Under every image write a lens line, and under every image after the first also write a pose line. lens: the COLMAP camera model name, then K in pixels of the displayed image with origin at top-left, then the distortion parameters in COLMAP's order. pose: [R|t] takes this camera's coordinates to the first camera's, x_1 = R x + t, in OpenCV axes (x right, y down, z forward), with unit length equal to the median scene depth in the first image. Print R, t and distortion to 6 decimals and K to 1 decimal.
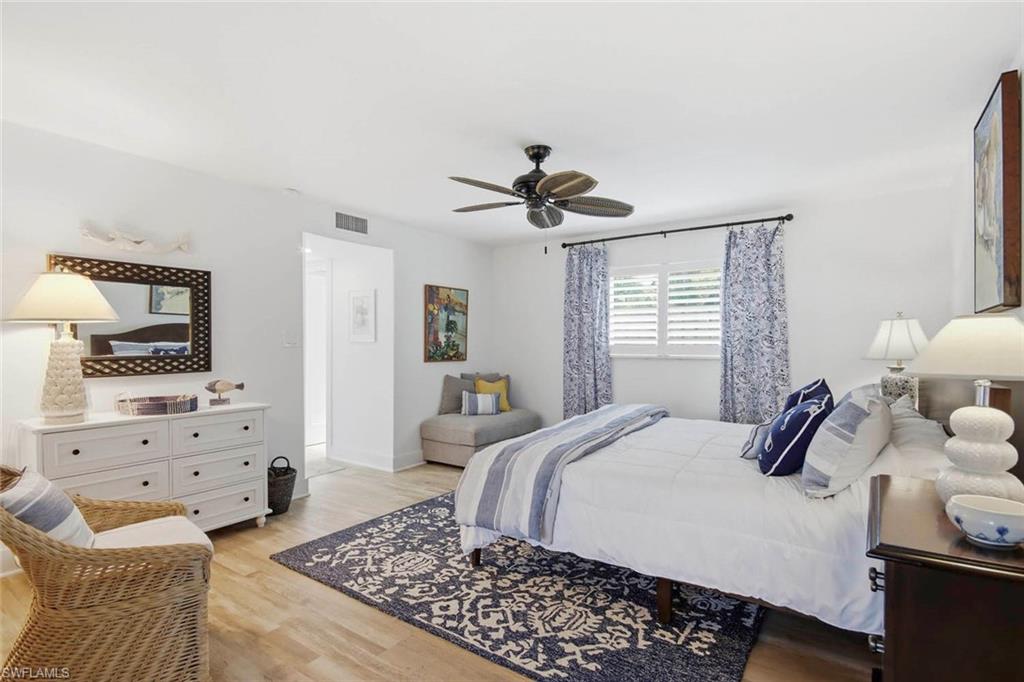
lens RADIAL K [[523.1, 0, 507.7], [0, 523.1, 348.7], [0, 0, 1]] dist [0.001499, 0.000568]
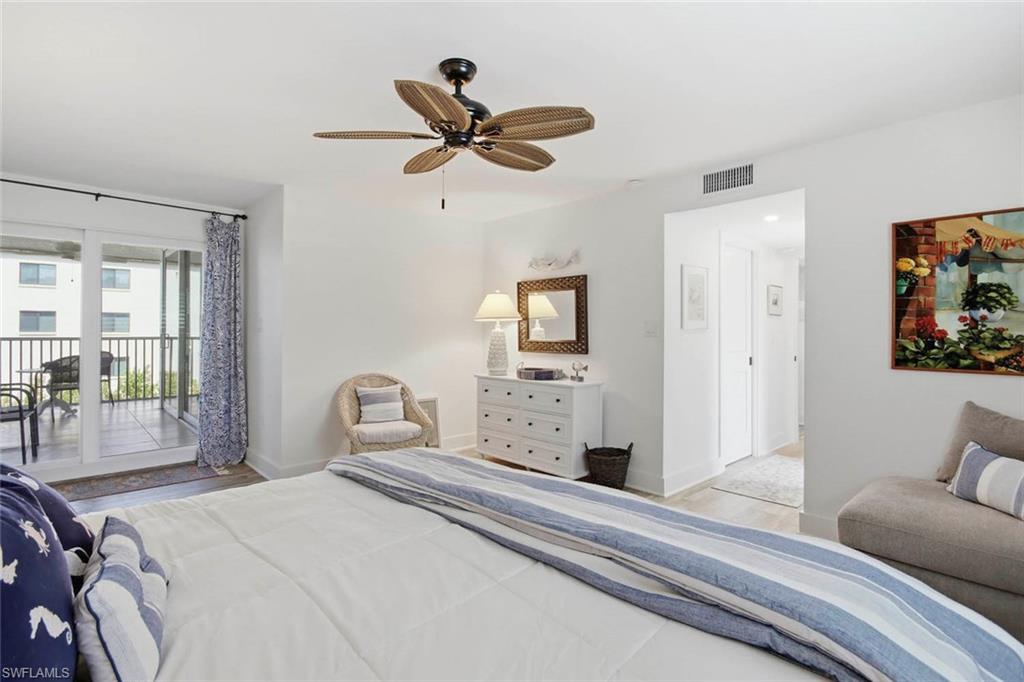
lens RADIAL K [[489.1, 0, 511.7], [0, 489.1, 332.8], [0, 0, 1]] dist [0.002235, 0.000207]
pose [[-0.201552, 0.005481, -0.979462, 0.447026], [-0.012256, 0.999892, 0.008118, -0.010990], [0.979401, 0.013640, -0.201463, 0.770706]]
